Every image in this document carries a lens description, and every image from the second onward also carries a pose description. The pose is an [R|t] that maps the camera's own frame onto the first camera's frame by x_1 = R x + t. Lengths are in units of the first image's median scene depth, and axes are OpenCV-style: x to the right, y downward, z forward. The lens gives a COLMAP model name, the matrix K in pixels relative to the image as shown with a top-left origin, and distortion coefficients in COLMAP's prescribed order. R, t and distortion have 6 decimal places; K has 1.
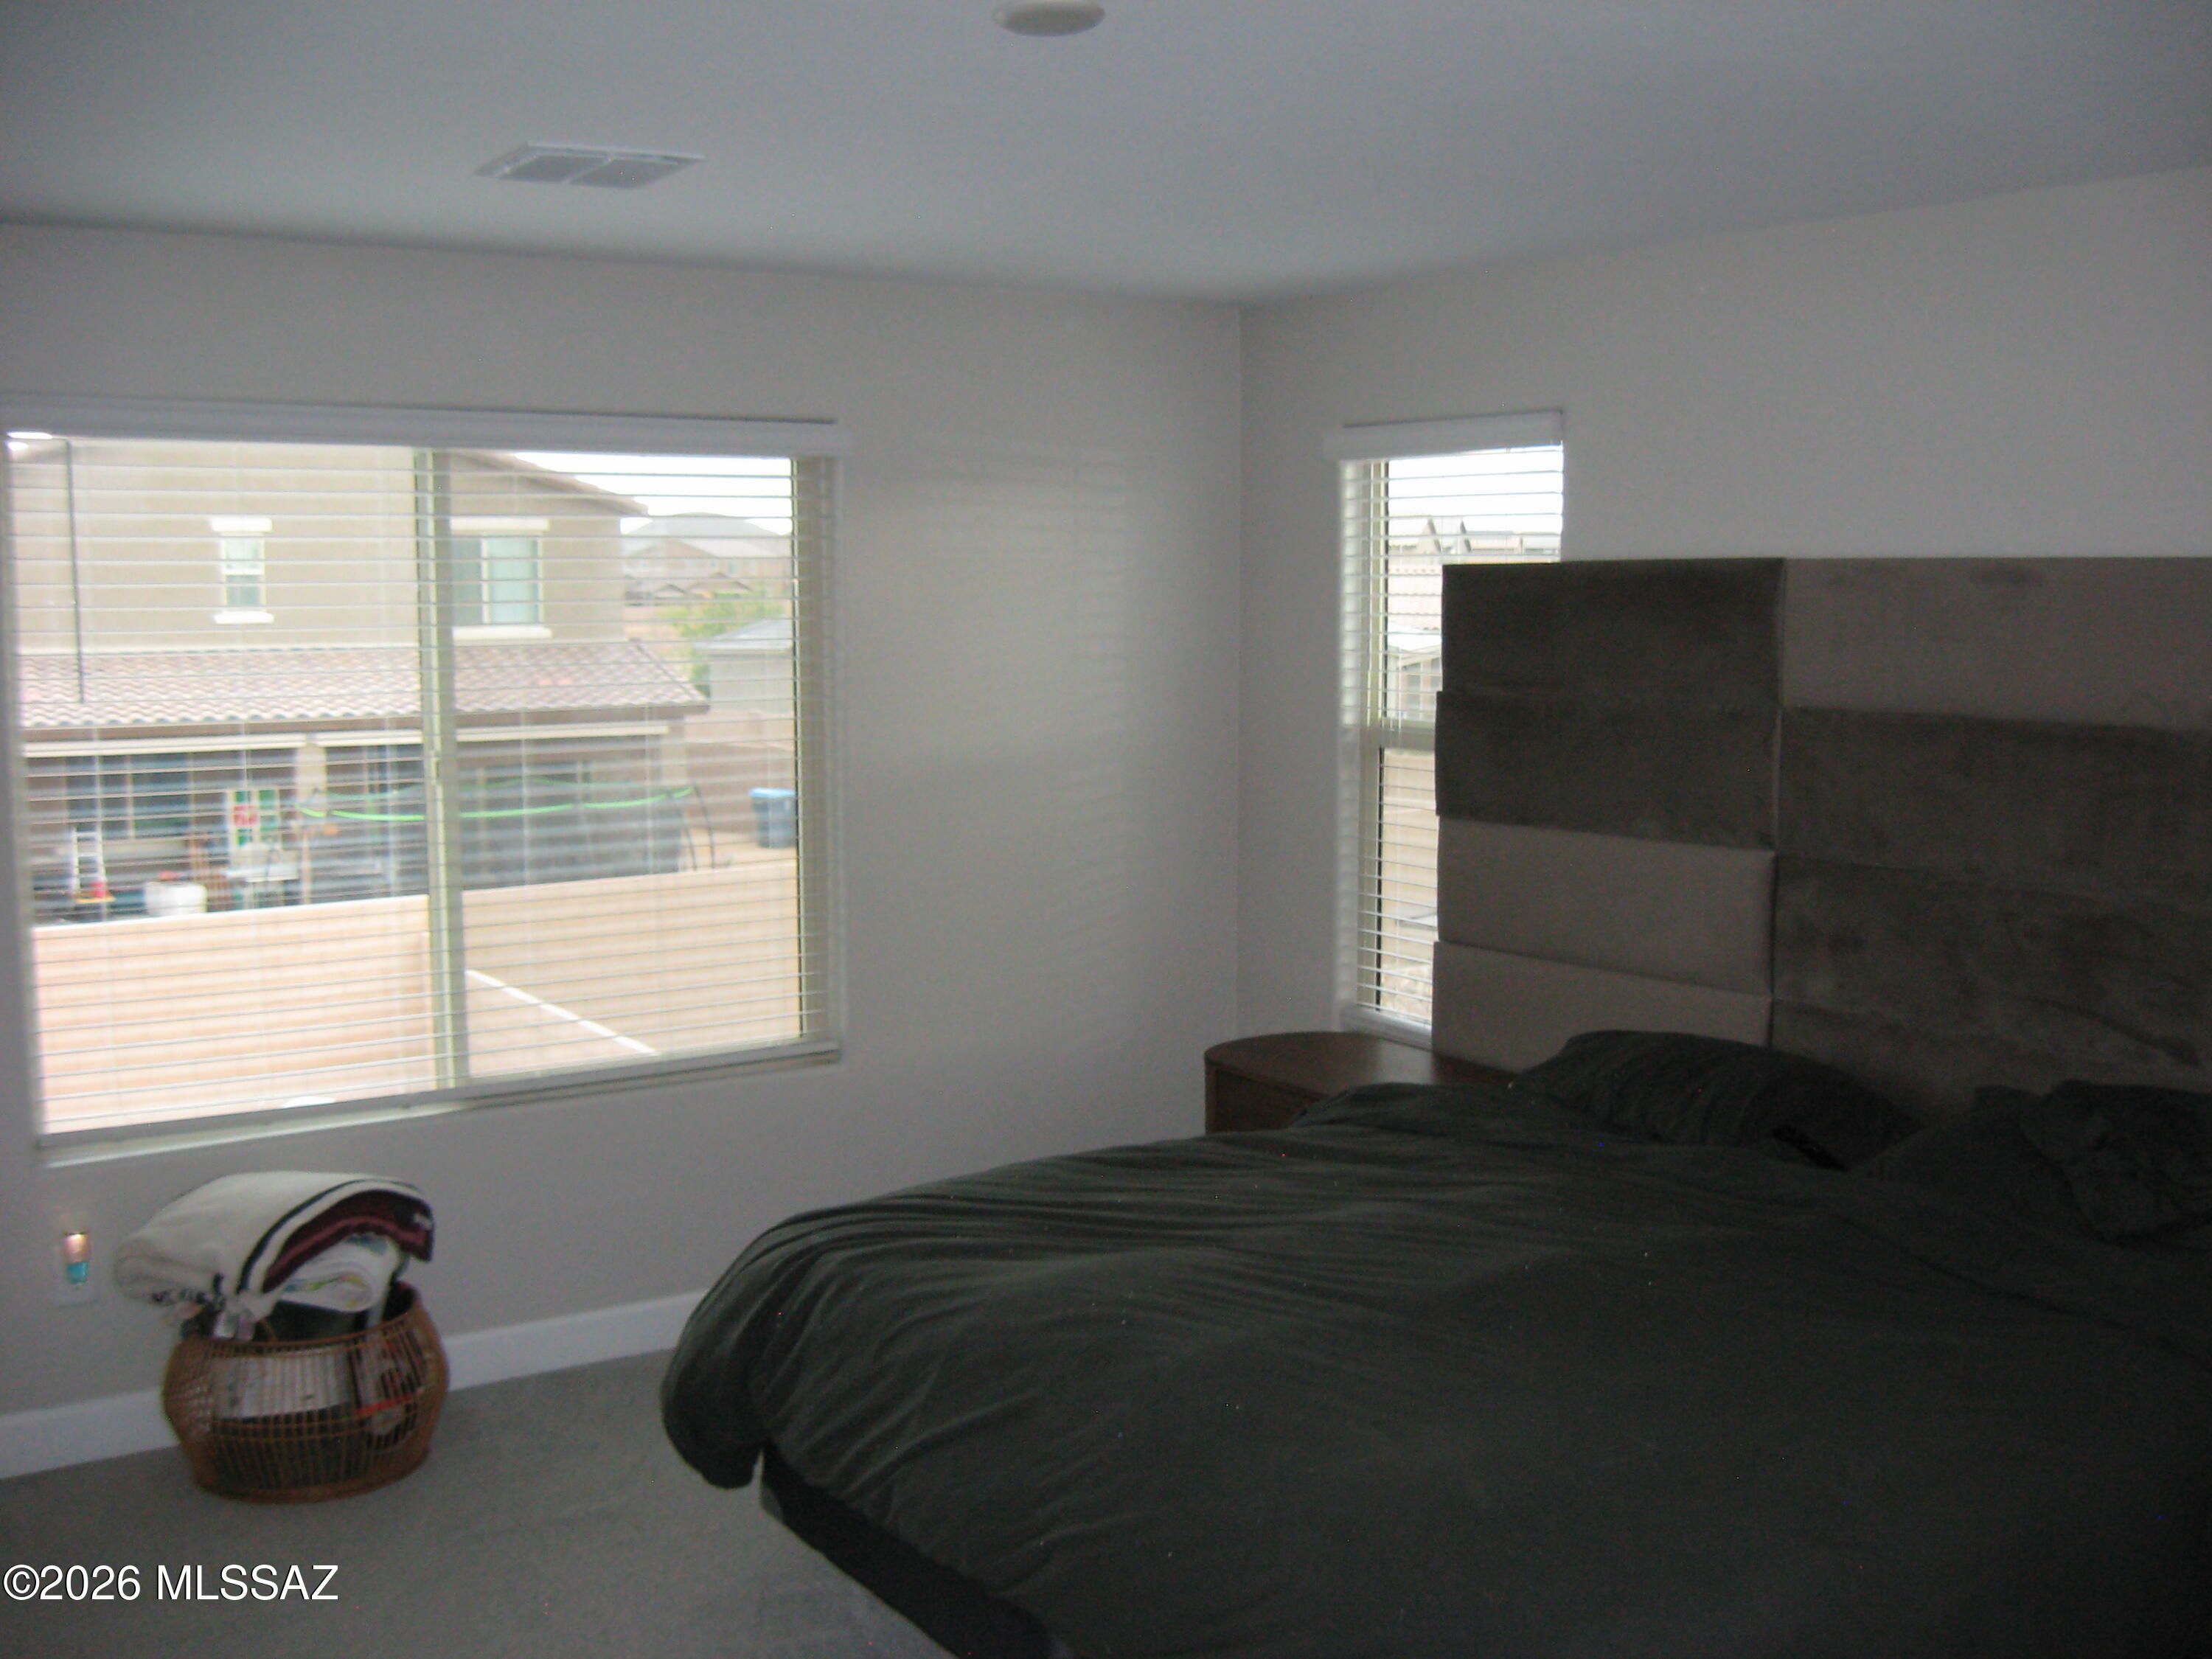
lens RADIAL K [[2235.1, 0, 1118.7], [0, 2235.1, 835.3], [0, 0, 1]] dist [-0.107651, 0.000000]
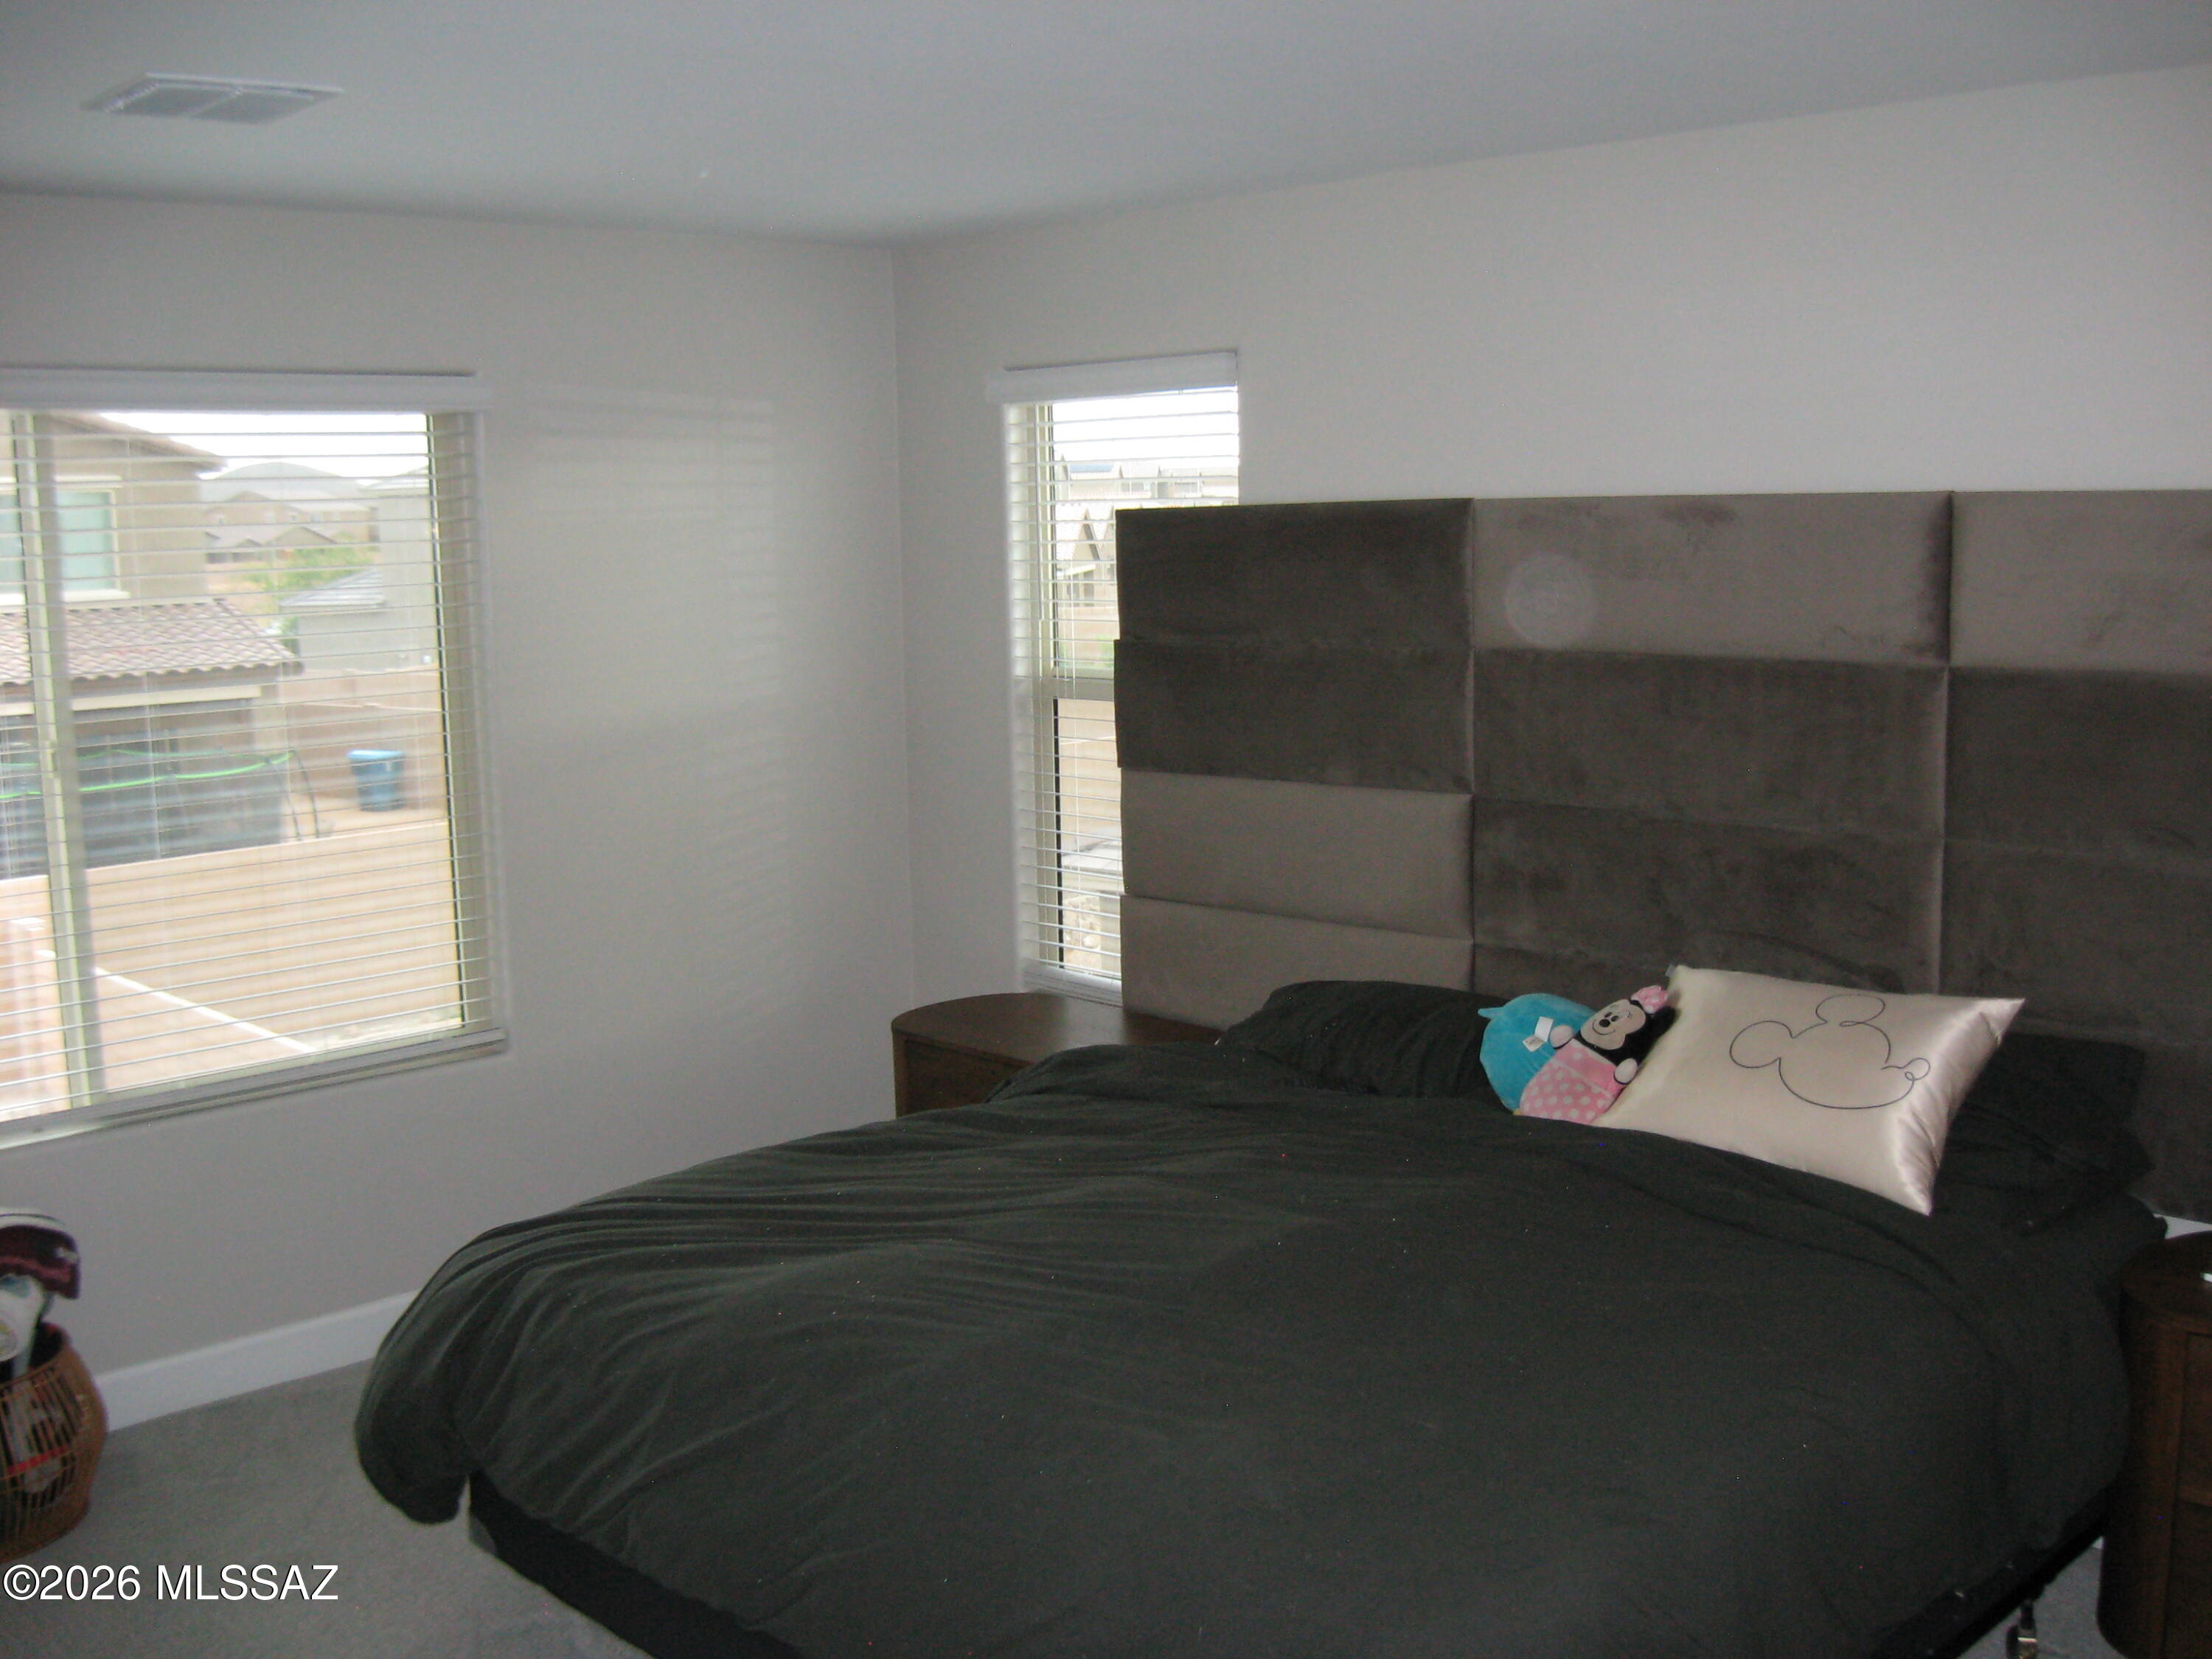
lens RADIAL K [[2235.1, 0, 1090.6], [0, 2235.1, 824.2], [0, 0, 1]] dist [-0.107651, 0.000000]
pose [[0.985350, -0.042257, 0.165223, -0.035617], [0.038279, 0.998897, 0.027184, -0.012162], [-0.166190, -0.020461, 0.985881, 0.038223]]
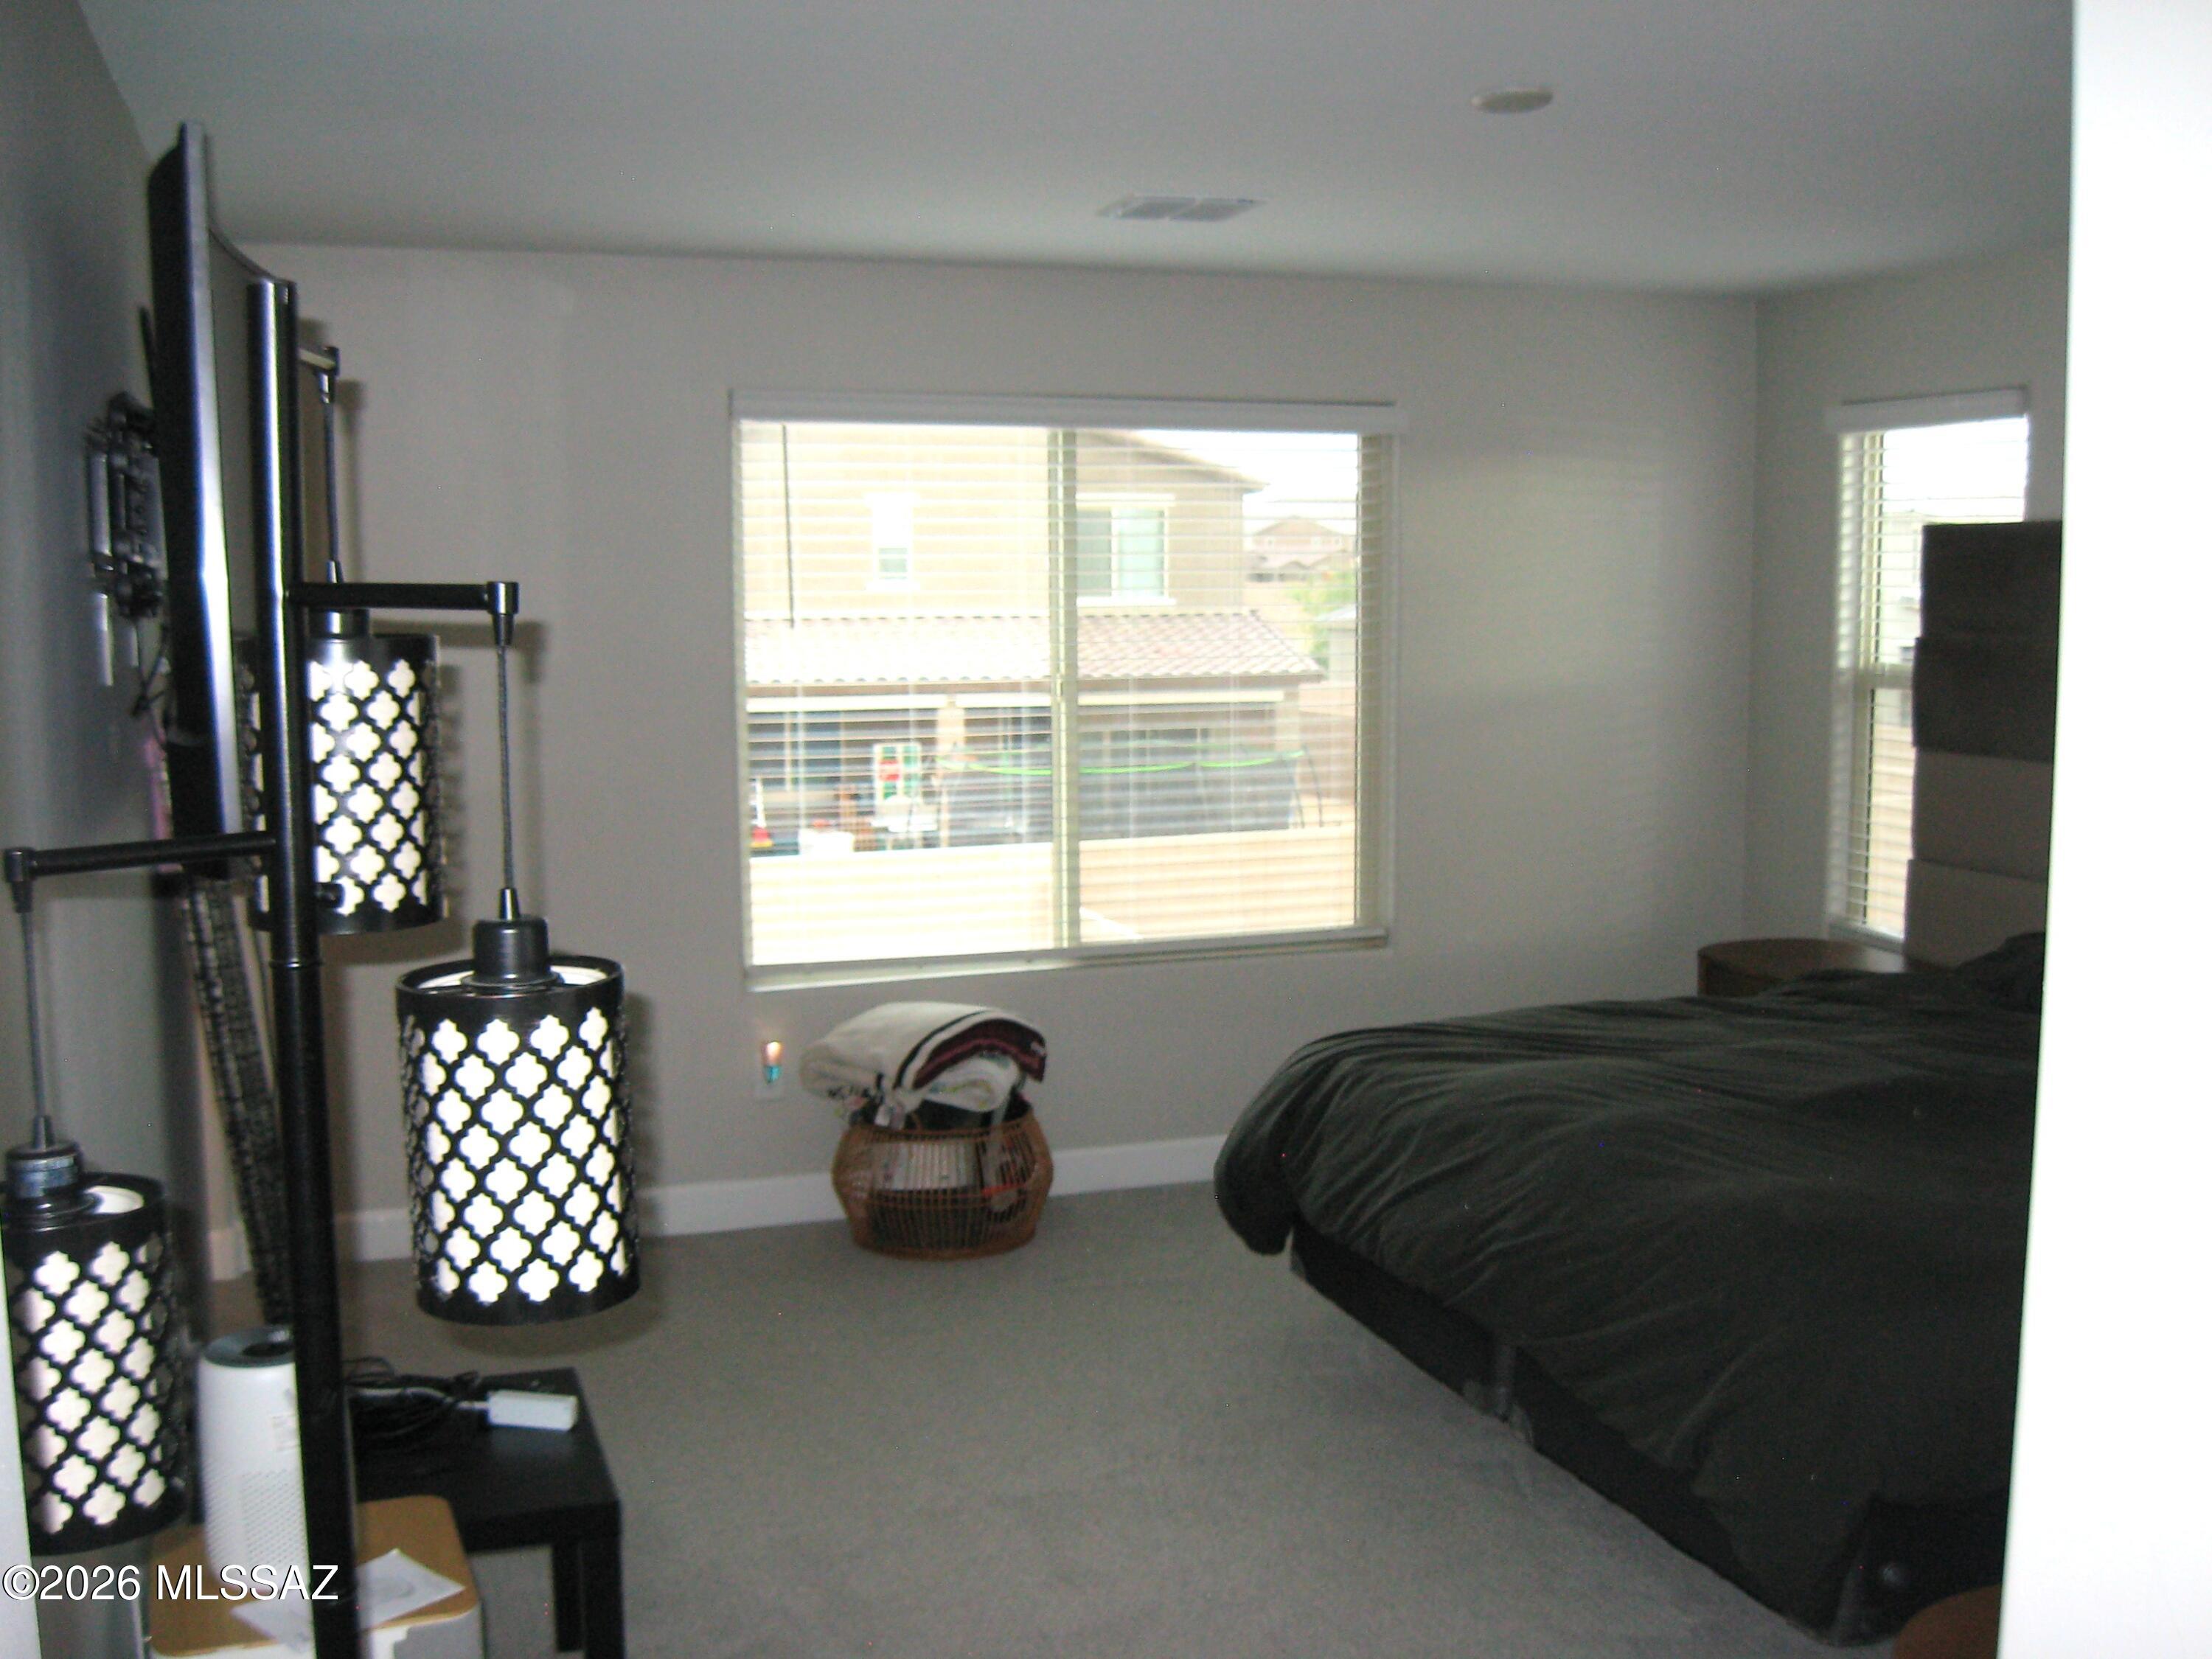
lens RADIAL K [[2326.3, 0, 1175.3], [0, 2326.3, 831.5], [0, 0, 1]] dist [-0.125909, 0.000000]
pose [[0.967951, 0.027205, -0.249660, 0.079435], [-0.026828, 0.999628, 0.004916, 0.041941], [0.249701, 0.001939, 0.968321, -0.239632]]
